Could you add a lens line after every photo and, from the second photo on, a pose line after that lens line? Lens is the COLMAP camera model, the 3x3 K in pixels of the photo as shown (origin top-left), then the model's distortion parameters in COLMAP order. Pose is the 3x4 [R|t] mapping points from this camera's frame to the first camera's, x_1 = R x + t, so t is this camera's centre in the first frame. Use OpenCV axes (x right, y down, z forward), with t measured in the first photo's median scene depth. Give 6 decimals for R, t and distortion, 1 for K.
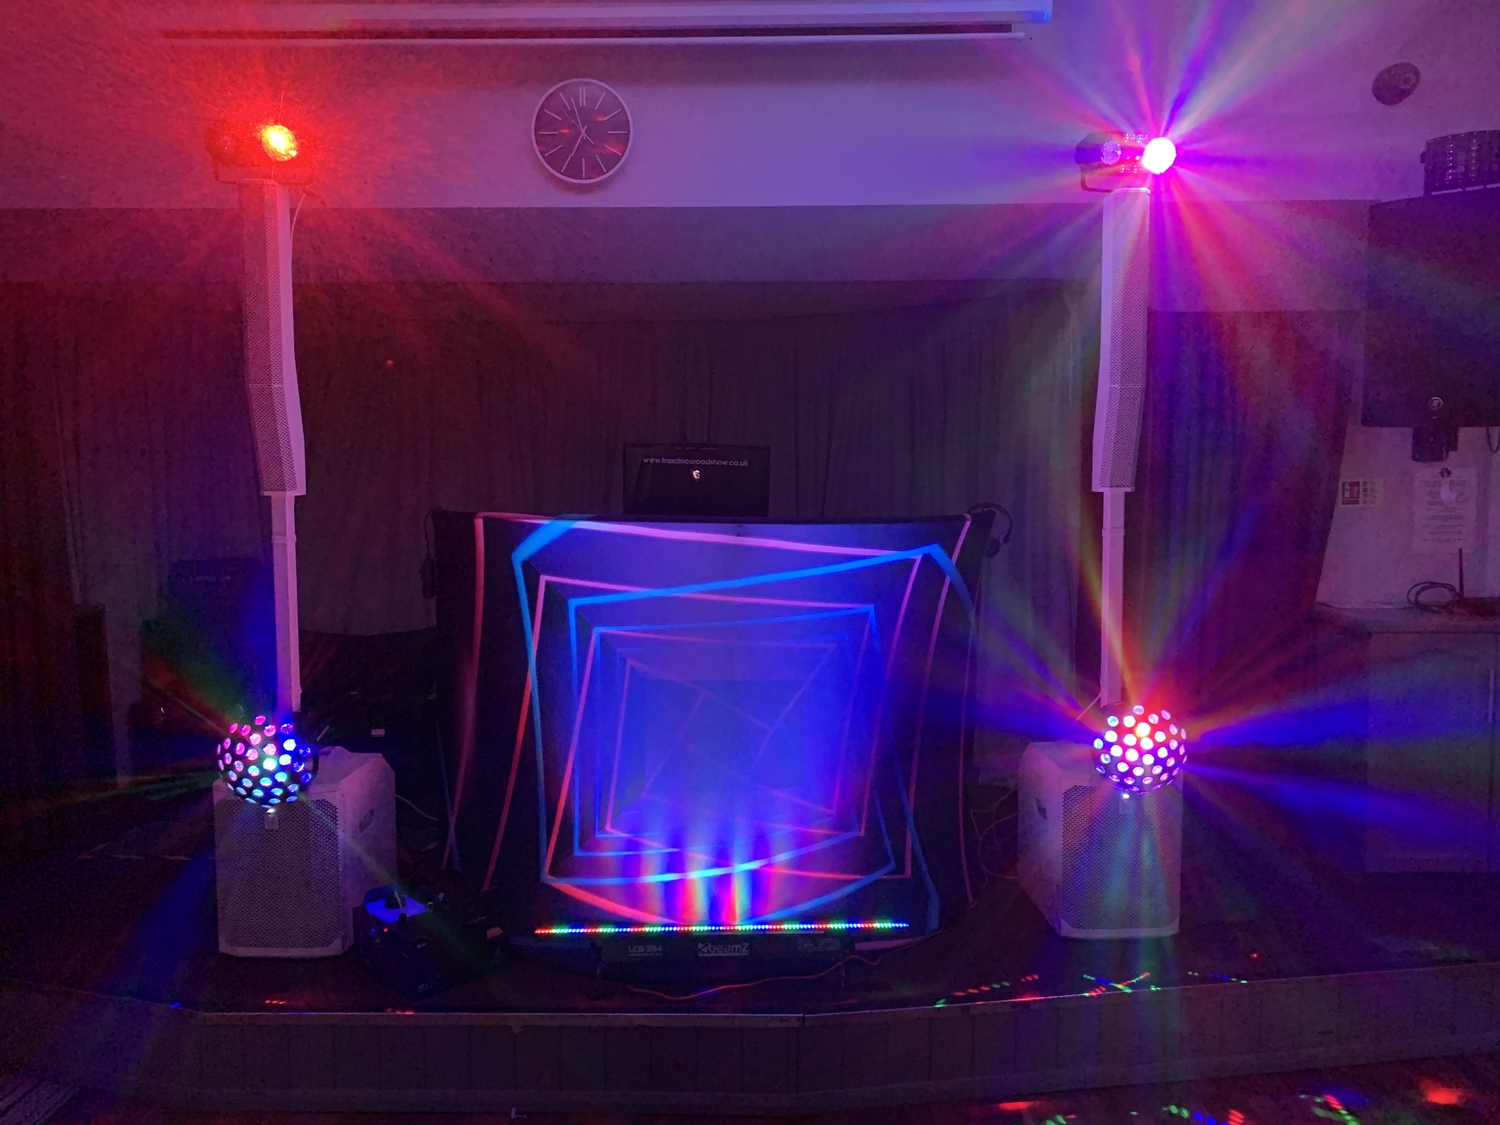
lens RADIAL K [[1142.5, 0, 721.3], [0, 1142.5, 556.7], [0, 0, 1]] dist [0.102161, -0.141111]
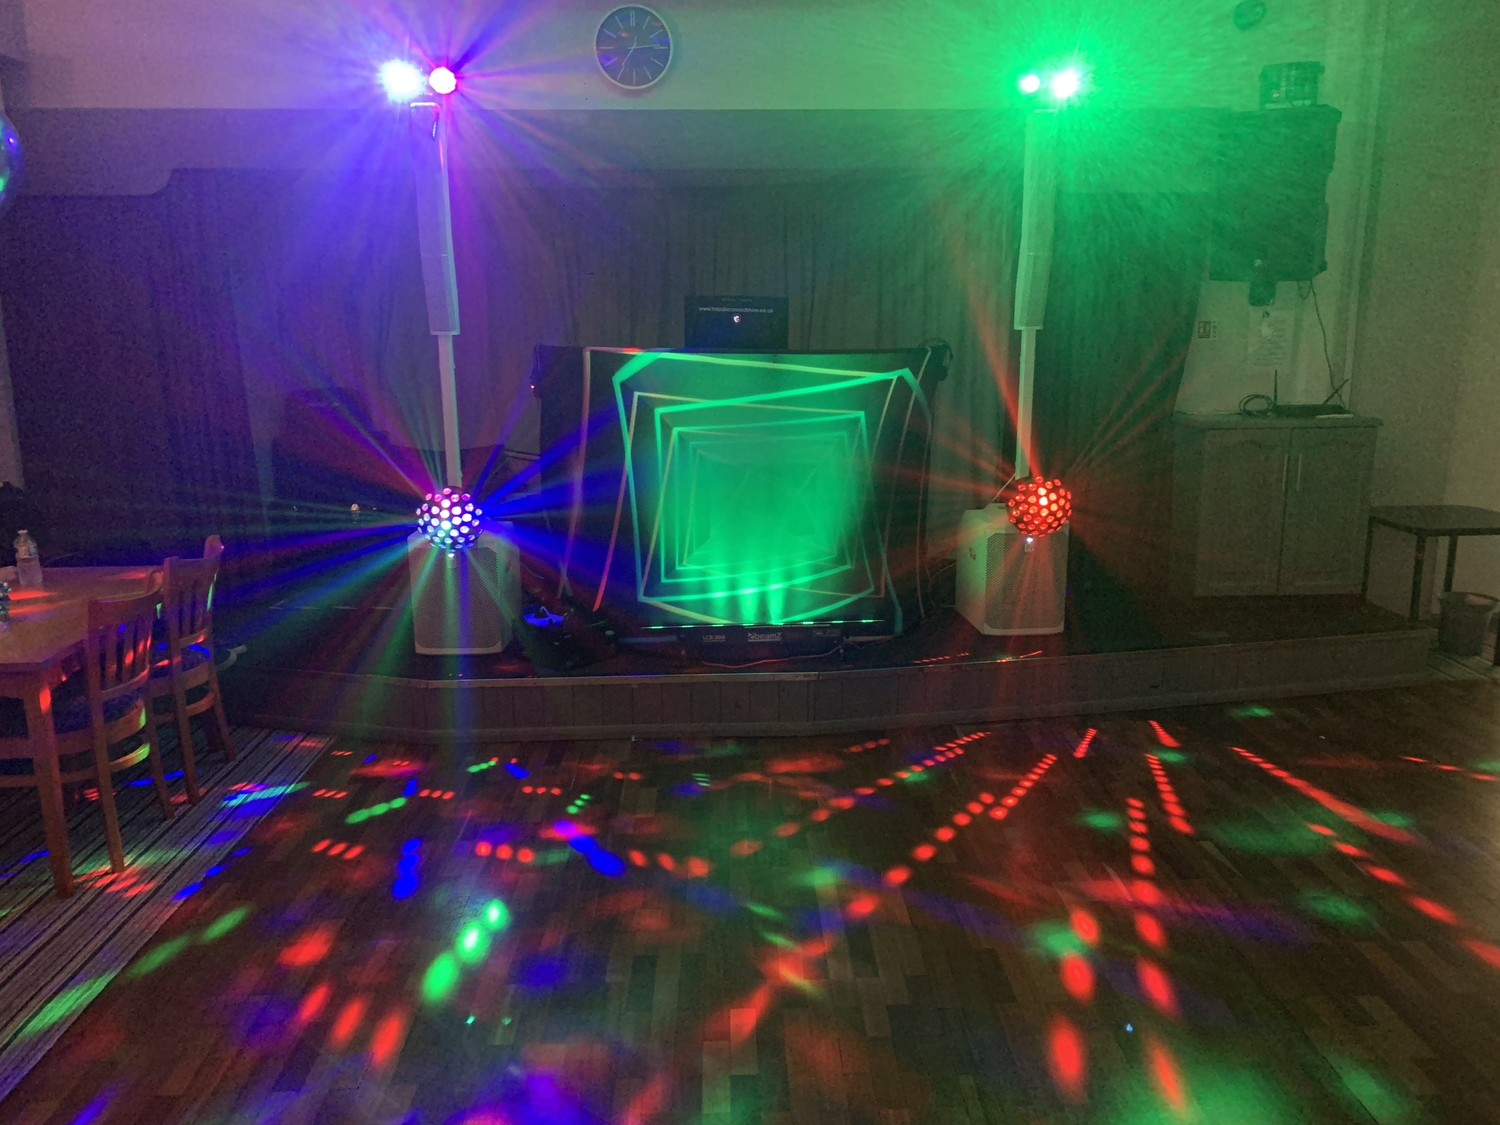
lens RADIAL K [[1142.5, 0, 721.3], [0, 1142.5, 556.7], [0, 0, 1]] dist [0.102161, -0.141111]
pose [[0.998702, -0.012115, 0.049473, -0.122974], [0.005295, 0.990732, 0.135731, 0.027218], [-0.050659, -0.135293, 0.989510, -0.458270]]
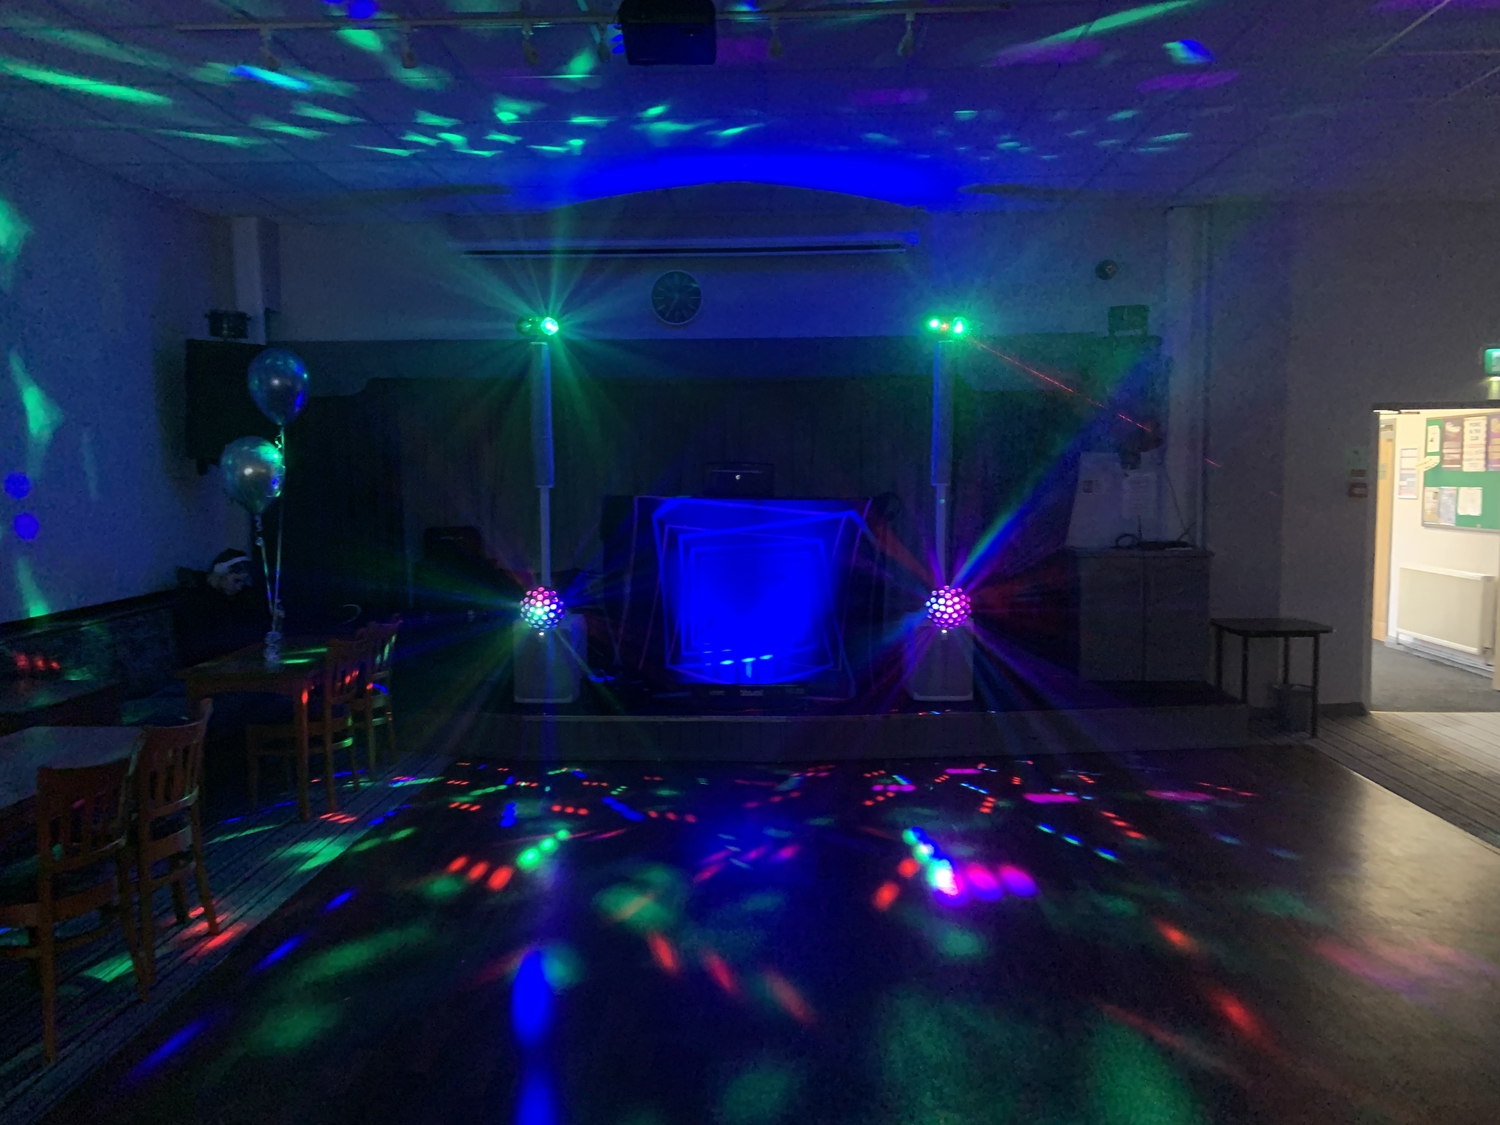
lens RADIAL K [[1106.8, 0, 689.4], [0, 1106.8, 530.5], [0, 0, 1]] dist [0.217512, -0.122181]
pose [[0.999251, 0.002518, -0.038605, -0.035000], [-0.003406, 0.999731, -0.022953, 0.075745], [0.038537, 0.023067, 0.998991, -1.084547]]
